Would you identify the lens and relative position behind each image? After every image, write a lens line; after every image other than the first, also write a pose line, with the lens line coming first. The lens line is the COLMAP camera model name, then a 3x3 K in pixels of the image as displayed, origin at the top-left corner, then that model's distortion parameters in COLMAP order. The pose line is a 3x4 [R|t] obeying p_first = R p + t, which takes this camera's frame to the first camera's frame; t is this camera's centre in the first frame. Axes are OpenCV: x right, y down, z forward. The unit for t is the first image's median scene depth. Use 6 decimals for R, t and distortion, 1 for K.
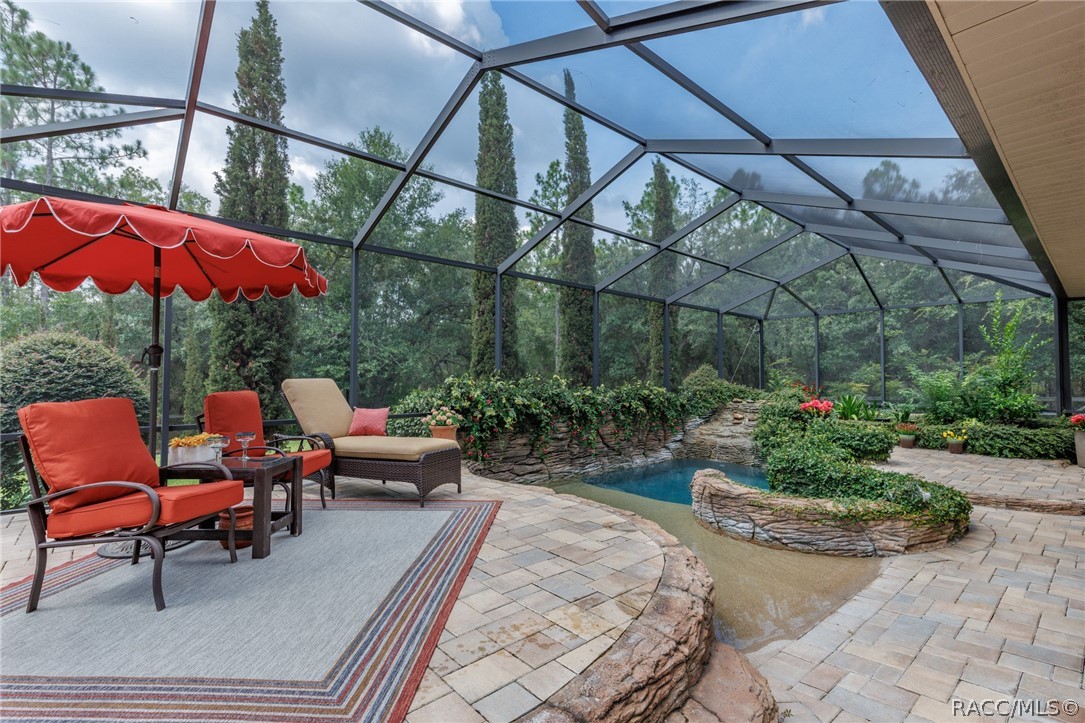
lens RADIAL K [[493.4, 0, 542.5], [0, 493.4, 361.5], [0, 0, 1]] dist [0.003645, 0.000403]
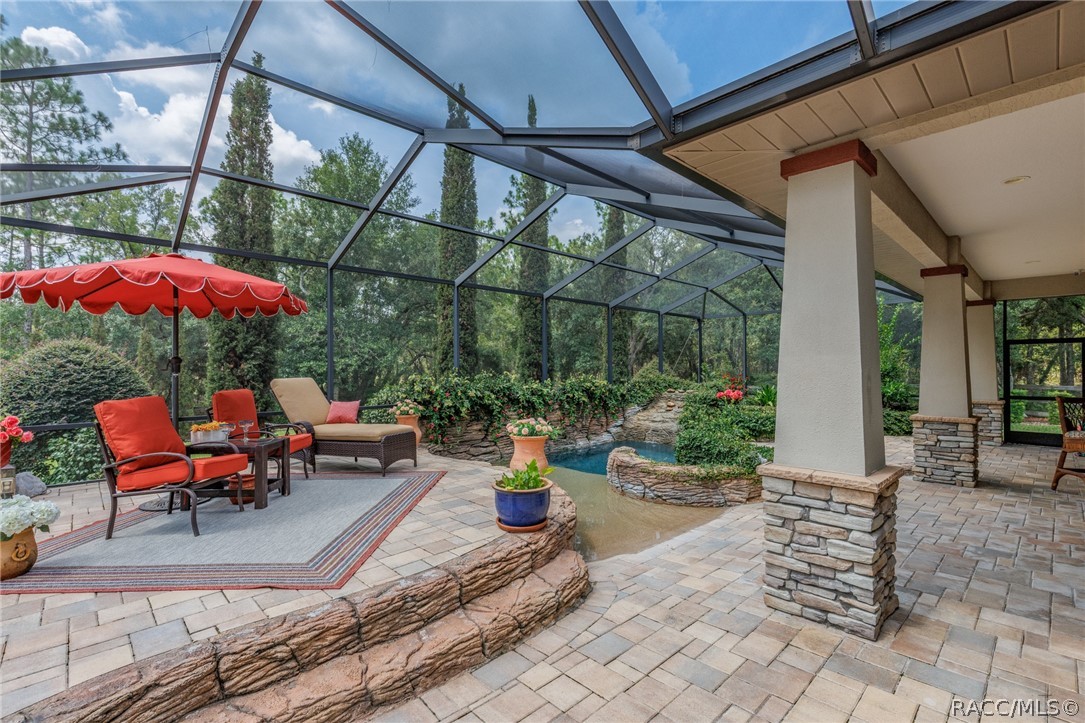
lens RADIAL K [[481.9, 0, 549.6], [0, 481.9, 364.8], [0, 0, 1]] dist [0.002043, -0.000500]
pose [[0.998737, -0.008189, 0.049569, 0.094073], [0.006962, 0.999666, 0.024873, -0.020486], [-0.049756, -0.024496, 0.998461, -0.203286]]
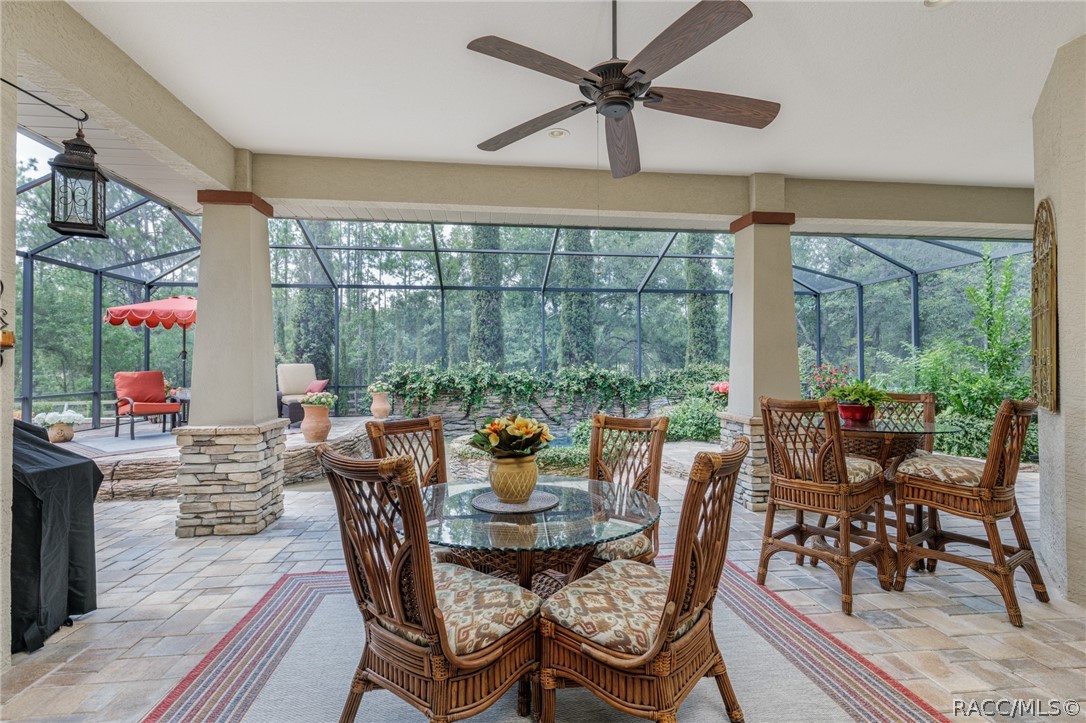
lens RADIAL K [[503.1, 0, 545.2], [0, 503.1, 354.5], [0, 0, 1]] dist [0.003421, 0.000226]
pose [[0.831457, -0.019304, -0.555254, 1.200534], [0.027386, 0.999605, 0.006255, 0.010969], [0.554914, -0.020407, 0.831658, -0.064931]]
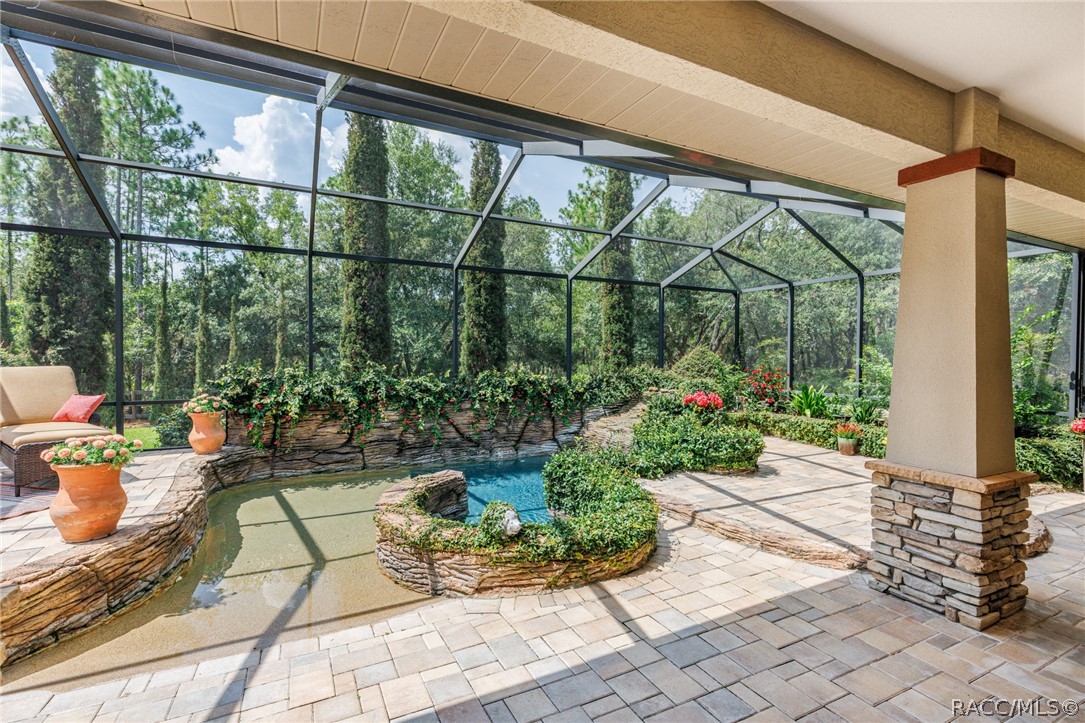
lens RADIAL K [[496.7, 0, 542.5], [0, 496.7, 361.5], [0, 0, 1]] dist [0.004395, -0.000101]
pose [[0.969264, 0.005636, -0.245957, 0.737974], [0.005430, 0.999004, 0.044291, -0.015648], [0.245962, -0.044266, 0.968268, 0.196824]]
